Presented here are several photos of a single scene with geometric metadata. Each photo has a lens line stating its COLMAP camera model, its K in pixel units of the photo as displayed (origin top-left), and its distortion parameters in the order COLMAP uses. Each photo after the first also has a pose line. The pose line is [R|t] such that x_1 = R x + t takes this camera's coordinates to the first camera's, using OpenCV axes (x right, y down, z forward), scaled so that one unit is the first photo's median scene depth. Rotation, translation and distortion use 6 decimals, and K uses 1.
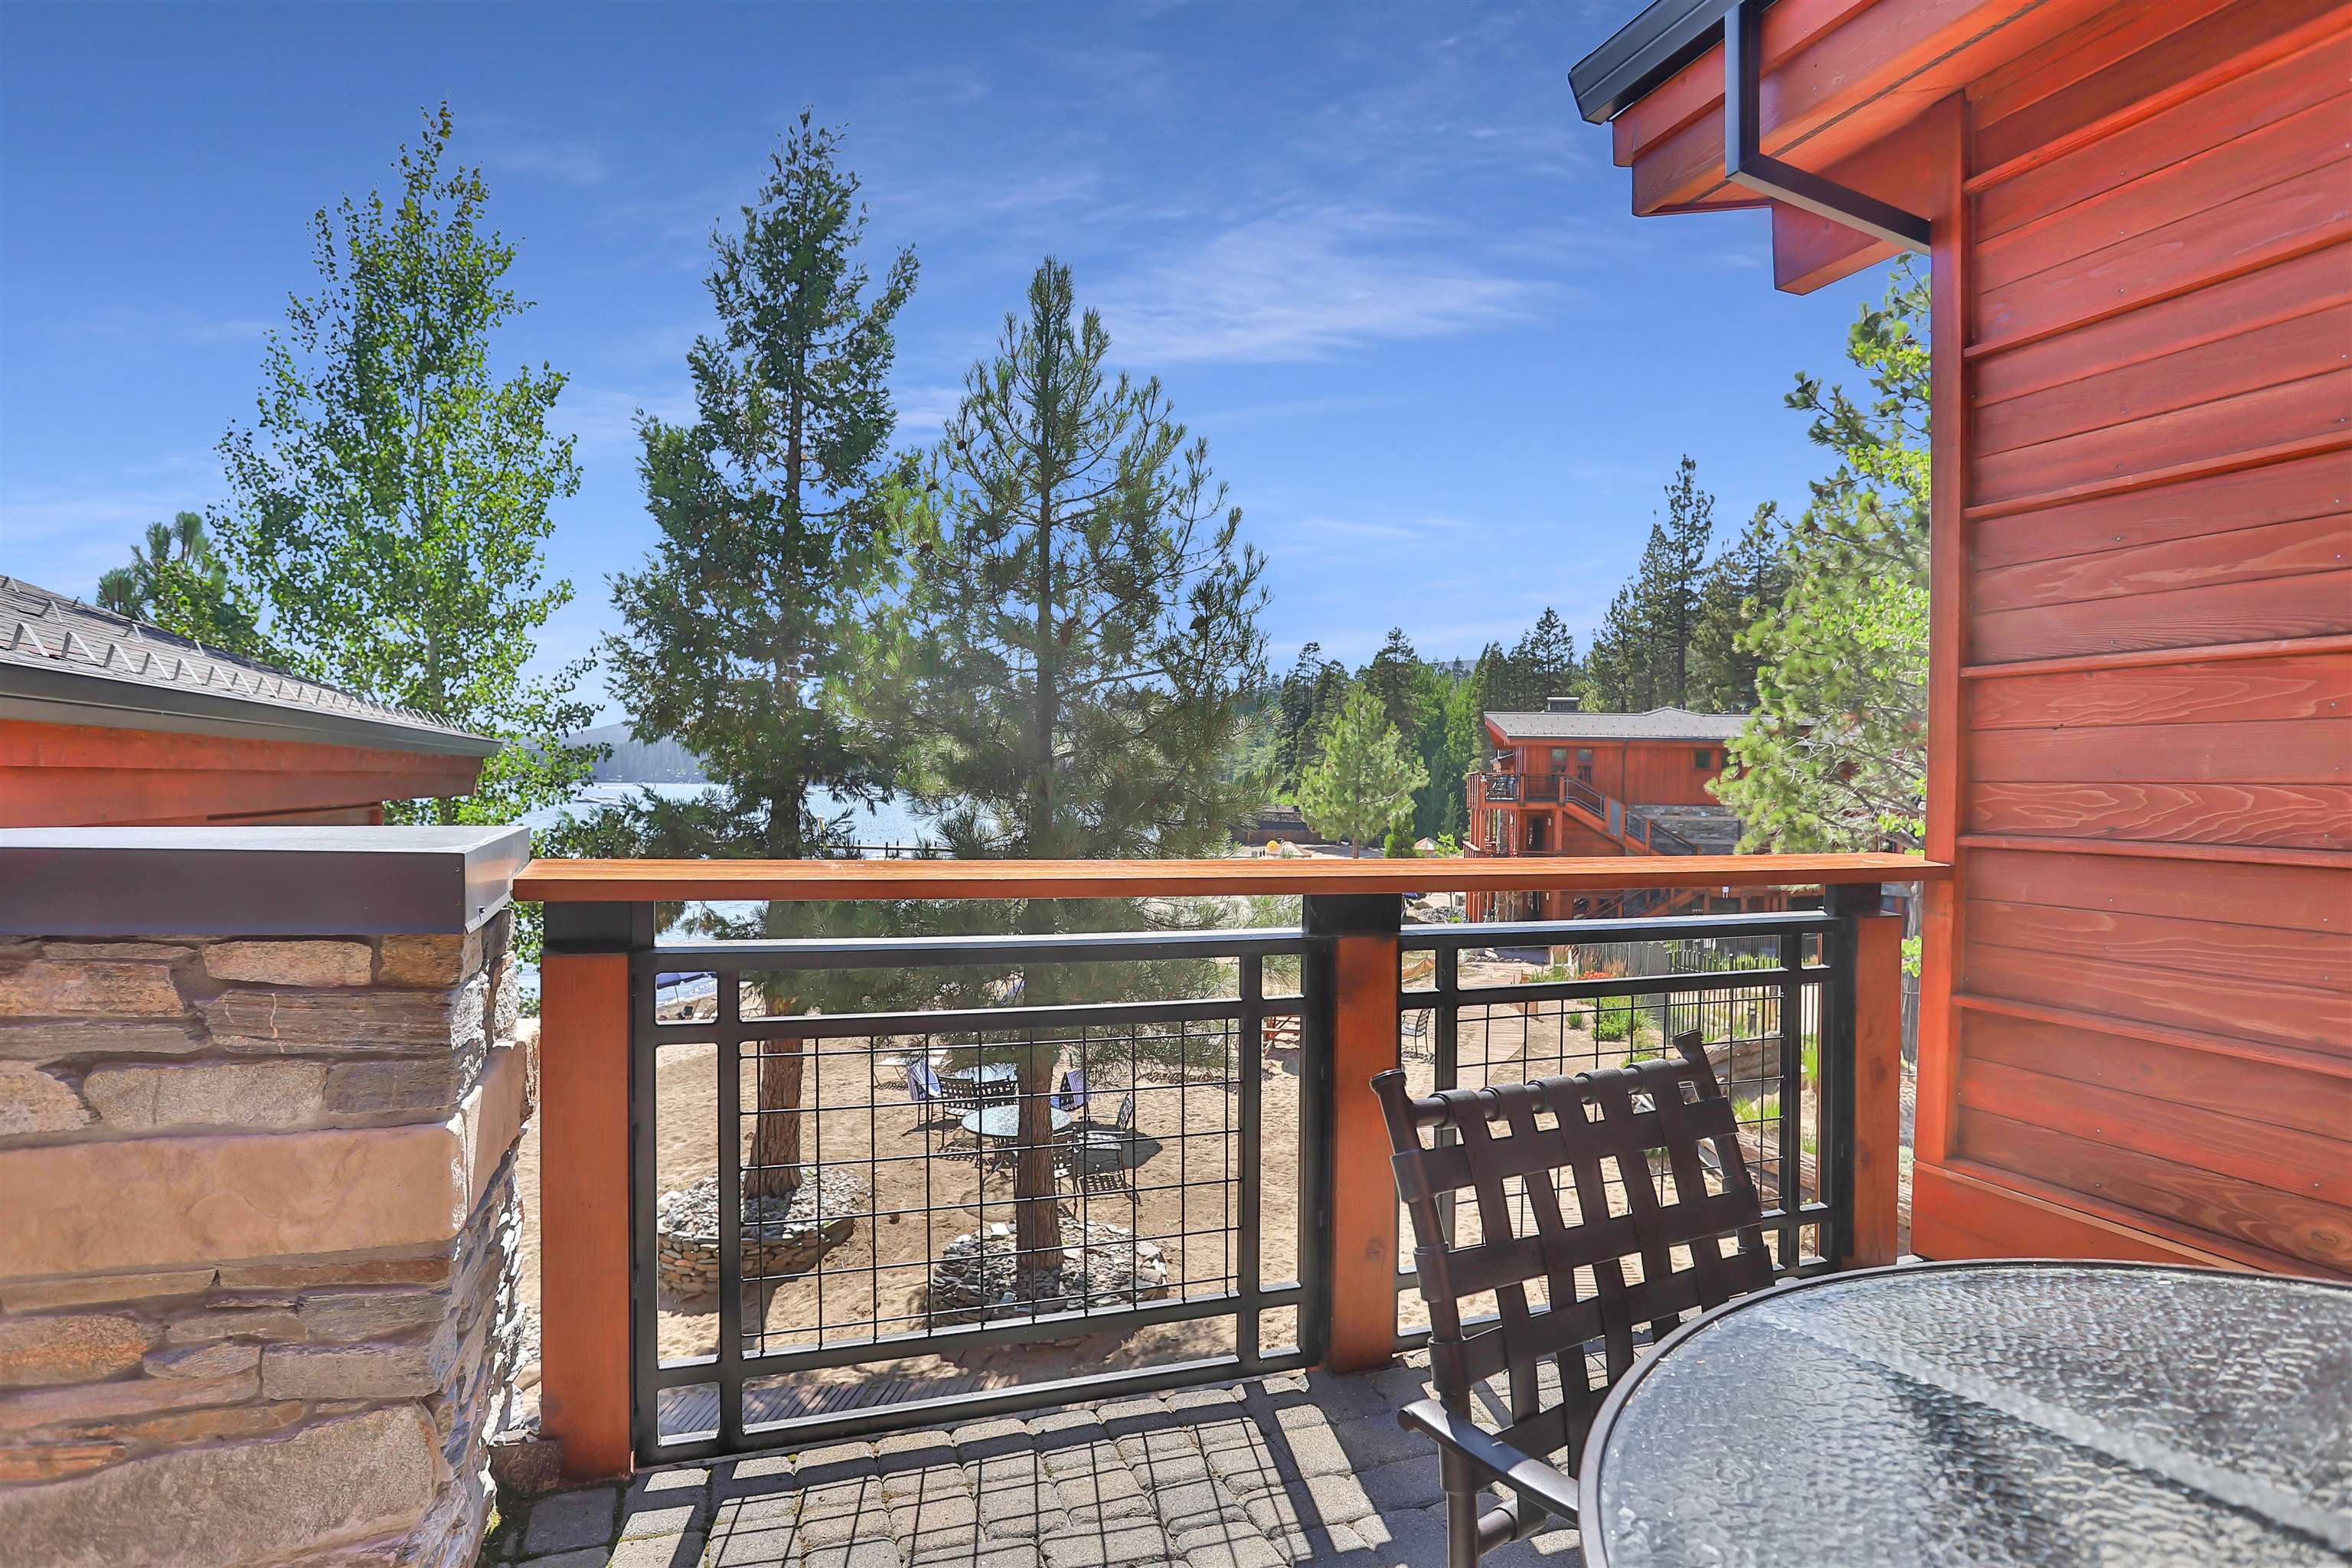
lens RADIAL K [[1209.6, 0, 1159.6], [0, 1209.6, 790.8], [0, 0, 1]] dist [-0.059371, 0.021397]
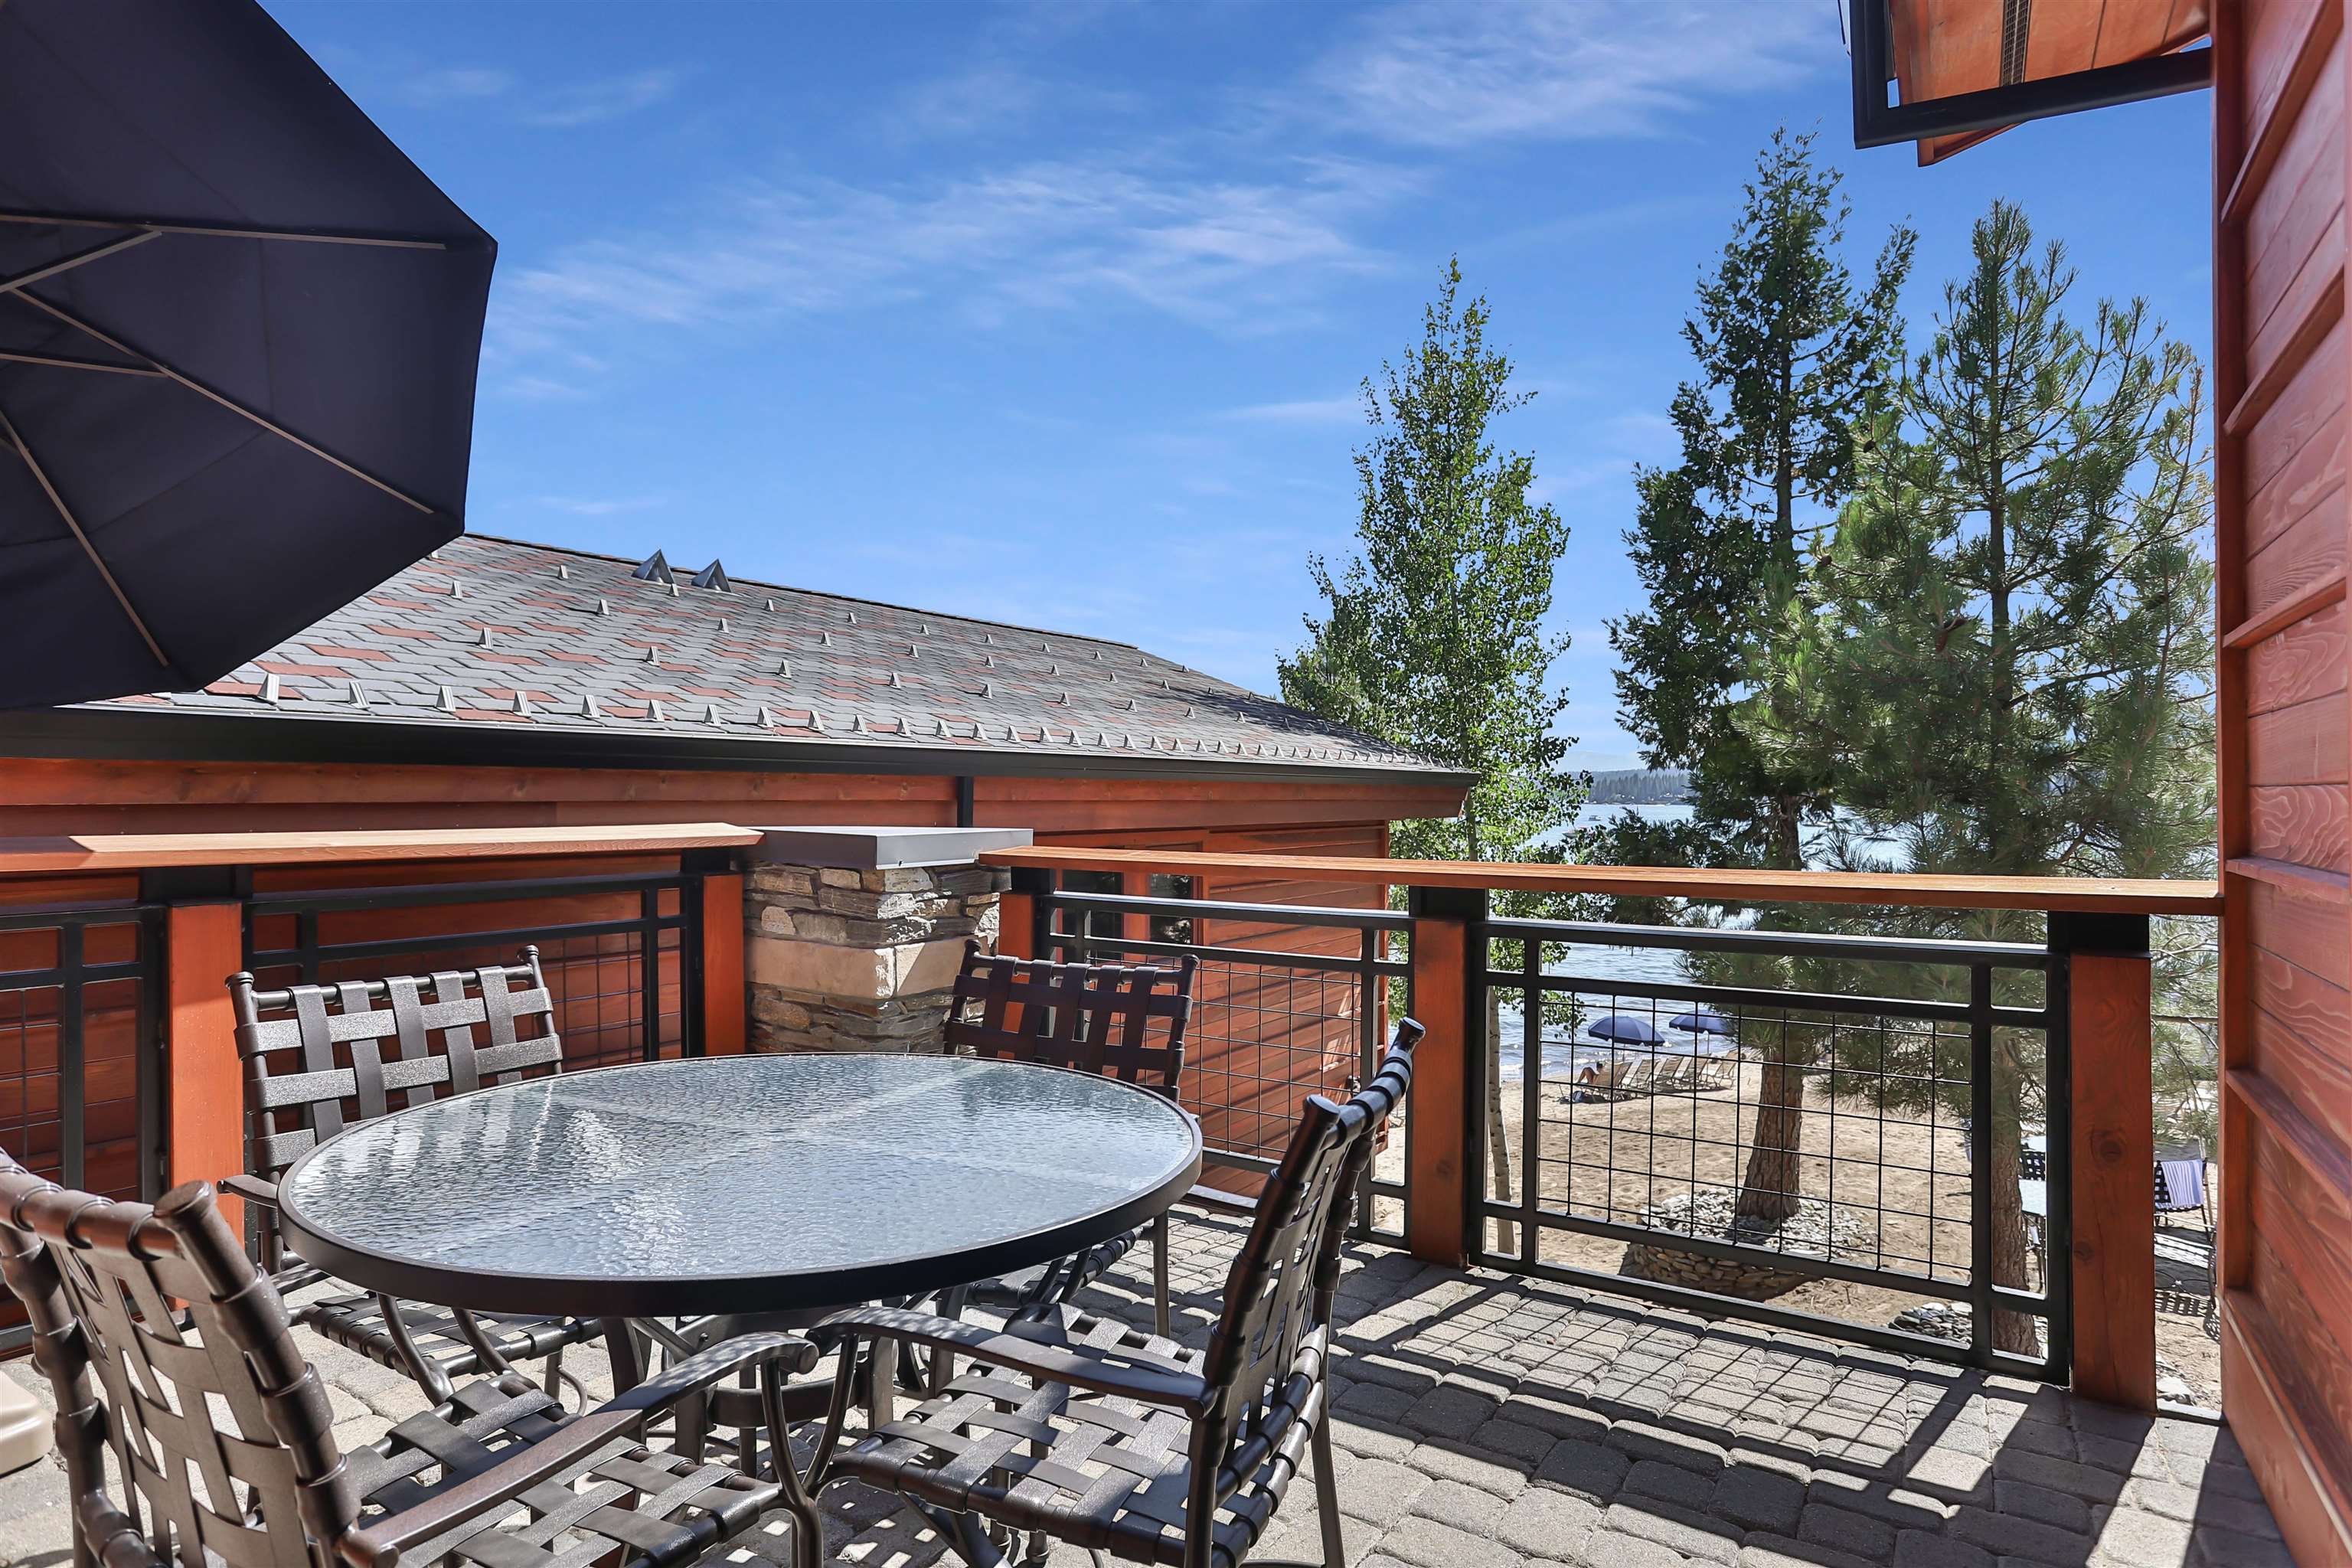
lens RADIAL K [[1209.6, 0, 1159.6], [0, 1209.6, 790.8], [0, 0, 1]] dist [-0.059371, 0.021397]
pose [[0.602279, -0.020488, -0.798023, 0.177760], [0.004527, 0.999742, -0.022250, 0.001739], [0.798273, 0.009788, 0.602216, -0.001687]]
